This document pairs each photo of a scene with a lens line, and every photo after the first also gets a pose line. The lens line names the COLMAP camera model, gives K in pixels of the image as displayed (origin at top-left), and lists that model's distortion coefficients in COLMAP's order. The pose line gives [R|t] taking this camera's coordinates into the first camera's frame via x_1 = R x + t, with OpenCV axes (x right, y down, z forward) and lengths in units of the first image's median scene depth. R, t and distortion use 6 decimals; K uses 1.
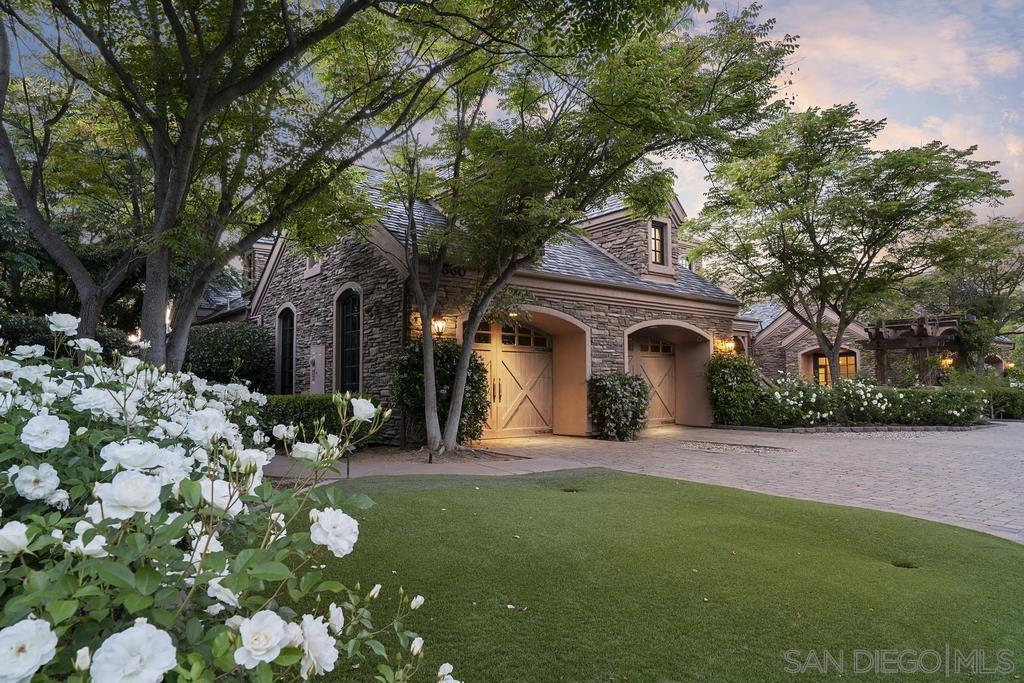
lens RADIAL K [[640.6, 0, 512.2], [0, 640.6, 366.2], [0, 0, 1]] dist [0.011013, 0.003097]
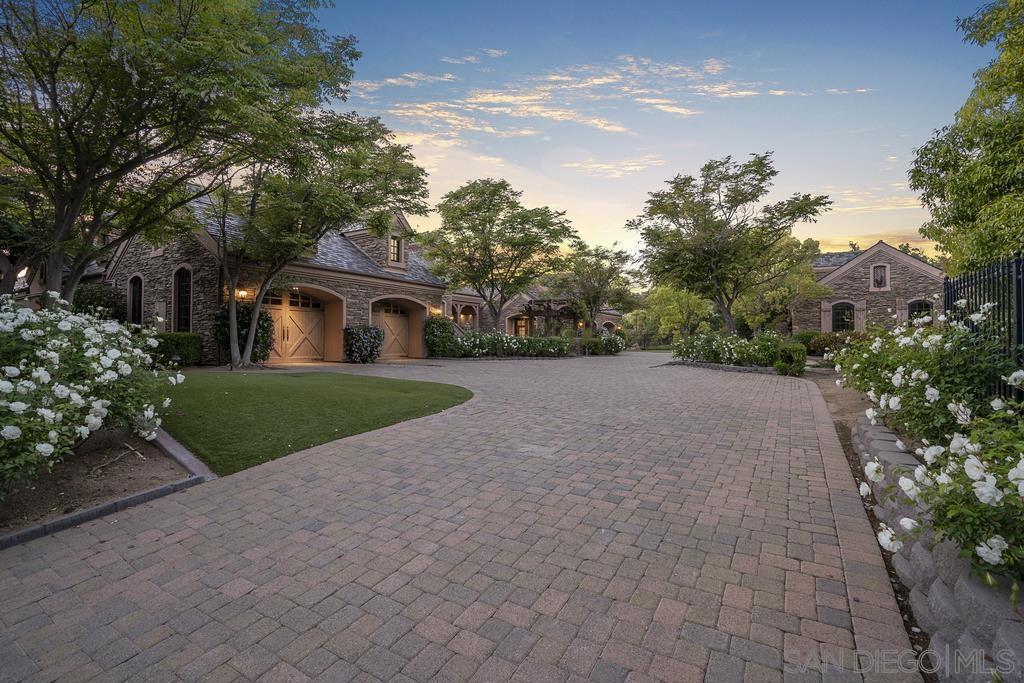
lens RADIAL K [[475.4, 0, 503.8], [0, 475.4, 341.5], [0, 0, 1]] dist [-0.024204, 0.001539]
pose [[0.946138, 0.011176, 0.323571, 0.111493], [-0.022372, 0.999272, 0.030901, 0.007121], [-0.322990, -0.036476, 0.945699, -0.328977]]
